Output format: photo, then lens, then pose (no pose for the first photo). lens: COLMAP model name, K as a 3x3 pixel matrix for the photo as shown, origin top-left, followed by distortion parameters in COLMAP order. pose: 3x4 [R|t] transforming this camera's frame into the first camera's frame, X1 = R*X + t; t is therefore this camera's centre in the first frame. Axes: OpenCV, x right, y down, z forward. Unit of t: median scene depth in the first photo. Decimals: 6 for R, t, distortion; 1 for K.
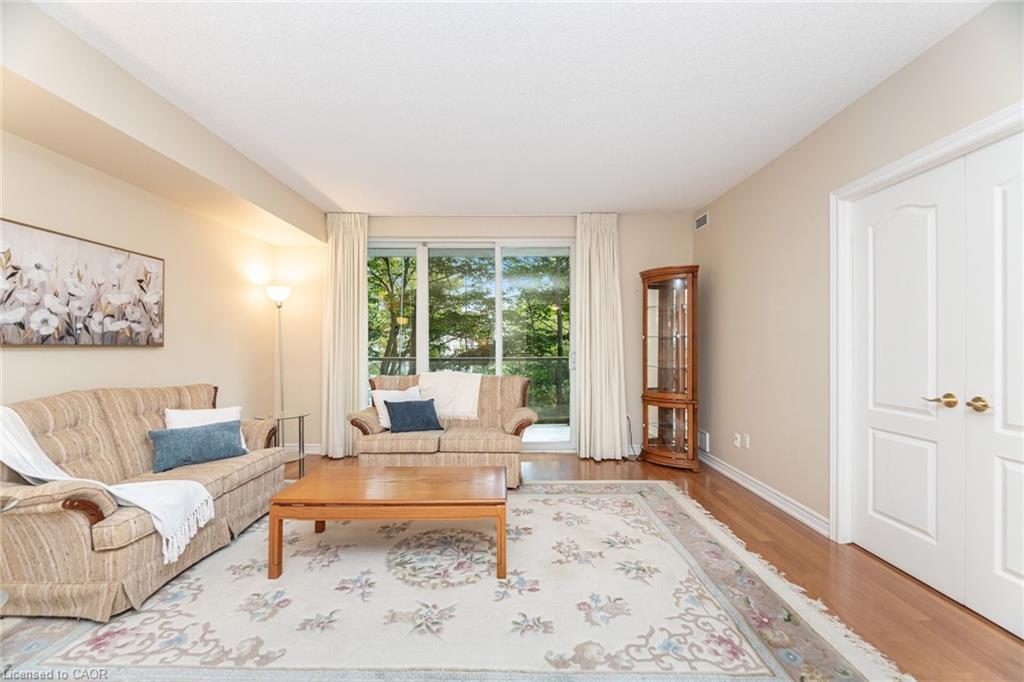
lens RADIAL K [[413.8, 0, 509.7], [0, 413.8, 342.9], [0, 0, 1]] dist [-0.000730, -0.000883]
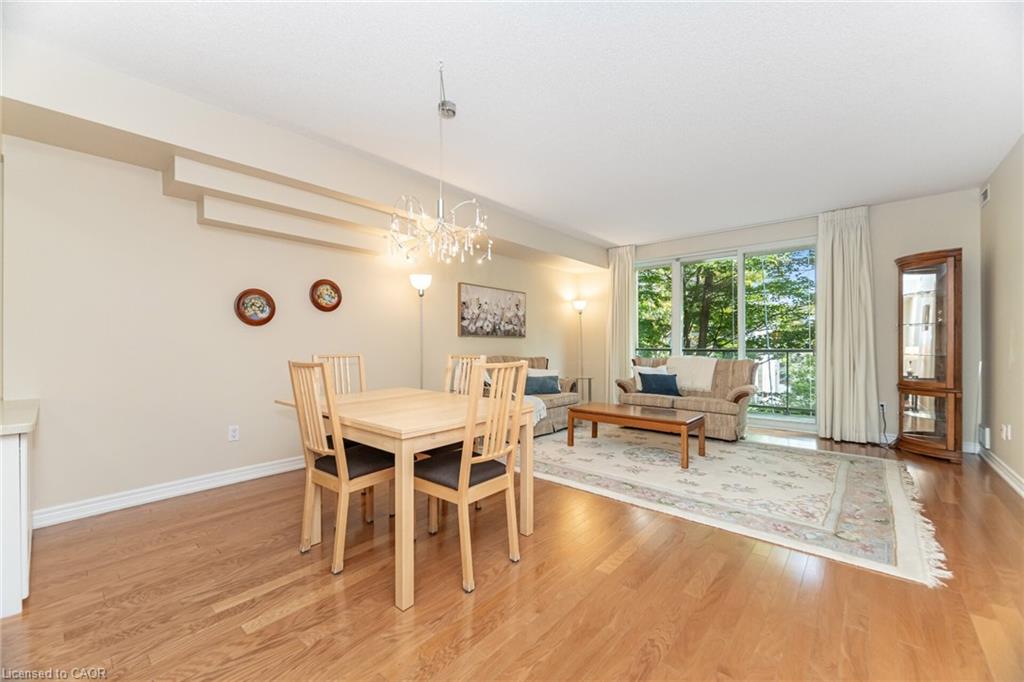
lens RADIAL K [[413.8, 0, 509.7], [0, 413.8, 342.9], [0, 0, 1]] dist [-0.000730, -0.000883]
pose [[0.754873, -0.004137, -0.655858, 0.451547], [0.005176, 0.999987, -0.000350, 0.040949], [0.655851, -0.003130, 0.754884, -0.610687]]
